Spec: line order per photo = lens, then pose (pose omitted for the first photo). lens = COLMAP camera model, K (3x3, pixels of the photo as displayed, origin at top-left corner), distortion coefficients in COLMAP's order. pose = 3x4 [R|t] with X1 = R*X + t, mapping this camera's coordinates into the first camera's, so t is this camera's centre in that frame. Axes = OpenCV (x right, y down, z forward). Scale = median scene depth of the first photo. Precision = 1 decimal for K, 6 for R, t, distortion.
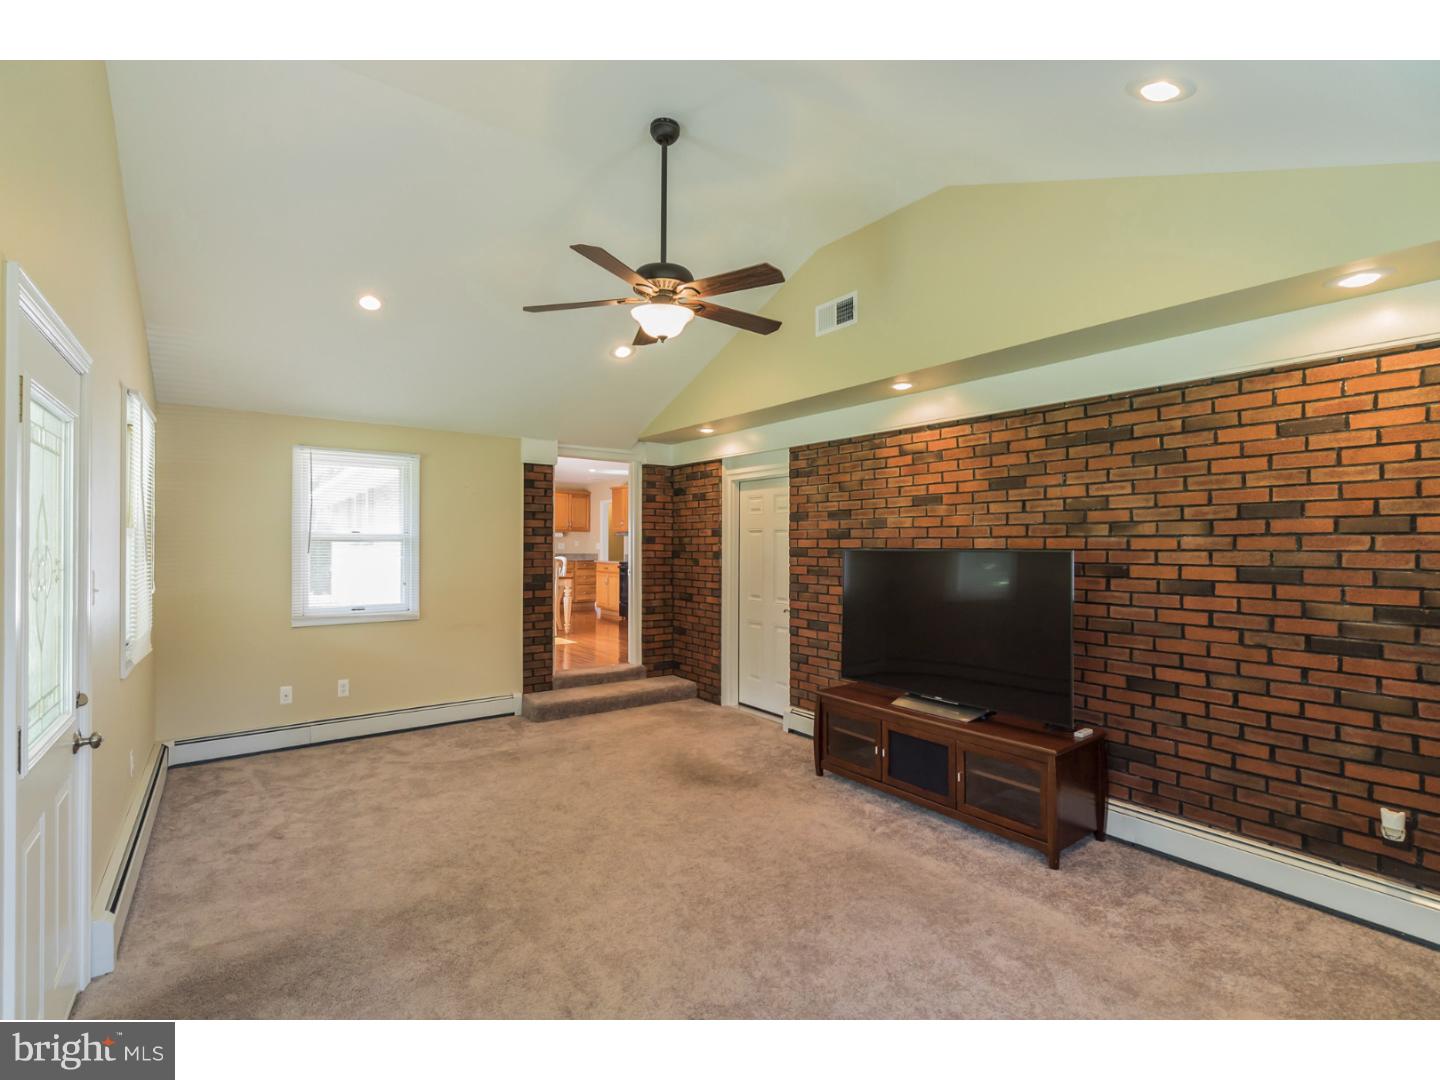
lens RADIAL K [[672.2, 0, 720.0], [0, 672.2, 540.0], [0, 0, 1]] dist [0.000087, 0.000203]
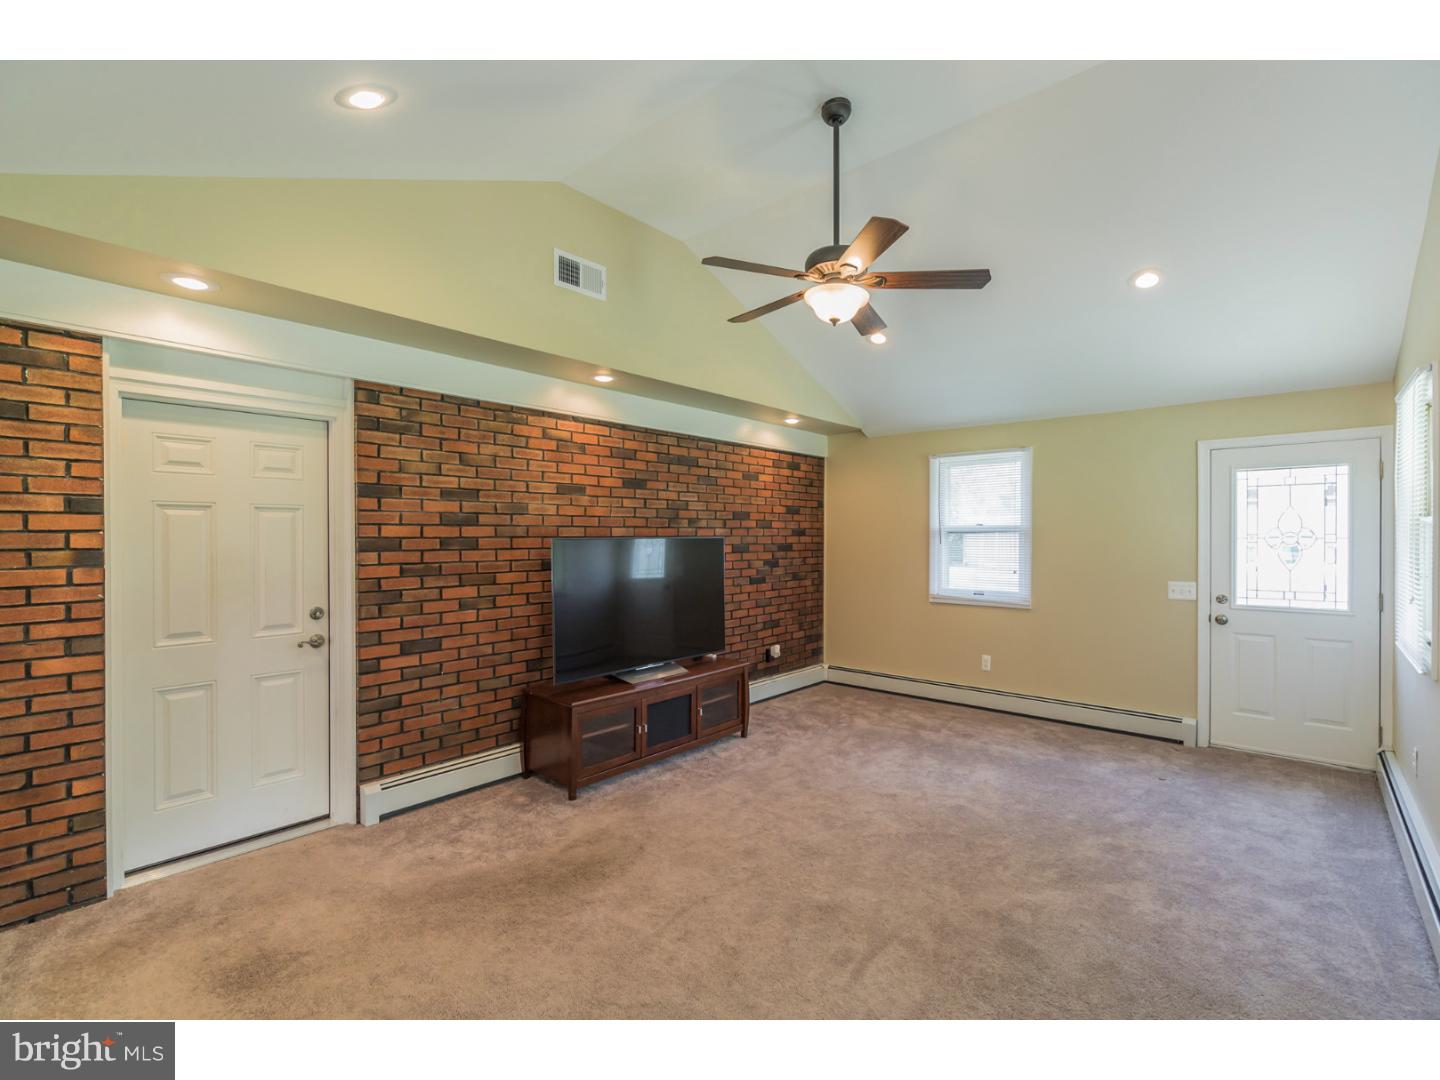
lens RADIAL K [[672.2, 0, 720.0], [0, 672.2, 540.0], [0, 0, 1]] dist [0.000087, 0.000203]
pose [[-0.222384, -0.015490, 0.974836, -0.724930], [-0.011746, 0.999844, 0.013208, 0.001250], [-0.974888, -0.008513, -0.222531, 0.992063]]
